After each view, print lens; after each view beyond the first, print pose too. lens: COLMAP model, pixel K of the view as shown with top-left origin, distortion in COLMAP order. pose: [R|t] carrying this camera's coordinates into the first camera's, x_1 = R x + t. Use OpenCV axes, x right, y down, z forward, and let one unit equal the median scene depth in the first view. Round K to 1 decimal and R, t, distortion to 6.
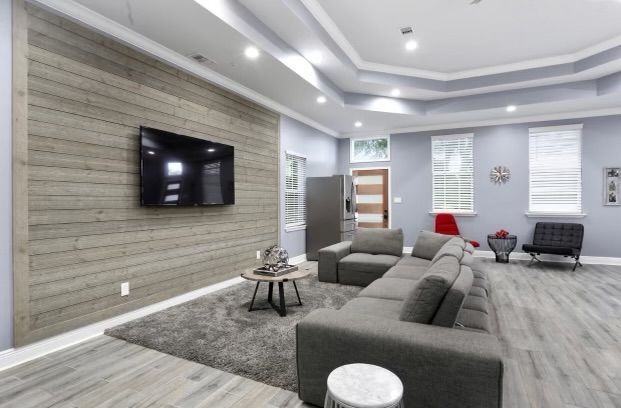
lens RADIAL K [[327.3, 0, 306.0], [0, 327.3, 201.0], [0, 0, 1]] dist [-0.000852, 0.001261]
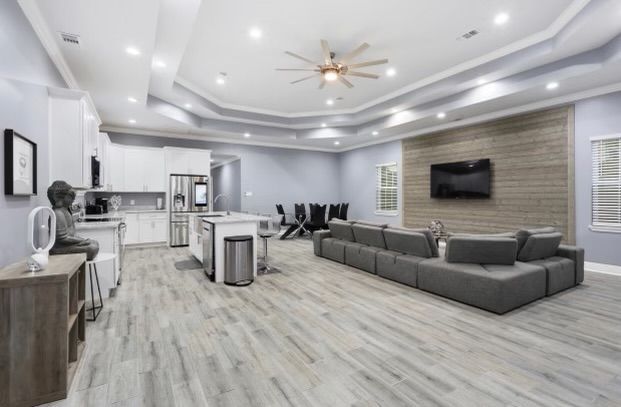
lens RADIAL K [[300.6, 0, 316.1], [0, 300.6, 198.2], [0, 0, 1]] dist [-0.001487, 0.000746]
pose [[-0.528965, 0.013724, -0.848532, 1.296714], [0.007638, 0.999906, 0.011411, -0.009182], [0.848609, -0.000445, -0.529020, 1.024301]]
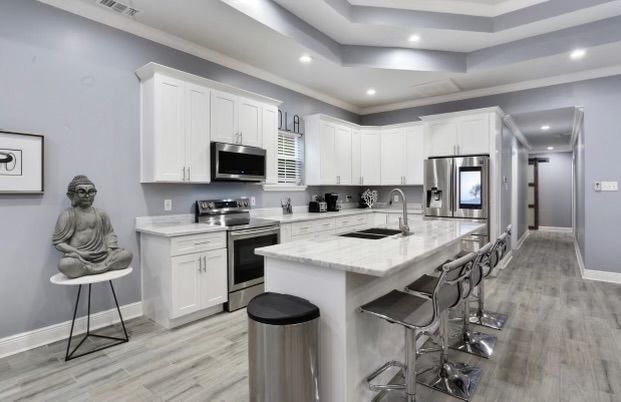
lens RADIAL K [[314.7, 0, 308.2], [0, 314.7, 192.3], [0, 0, 1]] dist [-0.013726, 0.000591]
pose [[-0.978031, 0.007938, 0.208306, 0.550037], [0.009127, 0.999947, 0.004750, -0.011594], [-0.208258, 0.006546, -0.978052, 0.697758]]
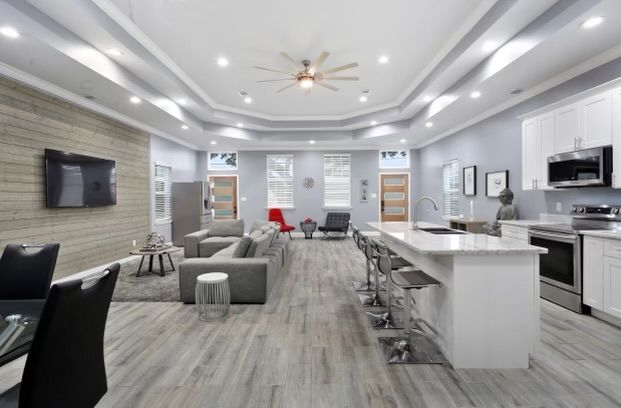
lens RADIAL K [[300.6, 0, 304.7], [0, 300.6, 199.8], [0, 0, 1]] dist [-0.001487, 0.000746]
pose [[0.902784, -0.008023, 0.430020, -0.051032], [0.005450, 0.999959, 0.007214, -0.014203], [-0.430060, -0.004169, 0.902791, -0.410284]]
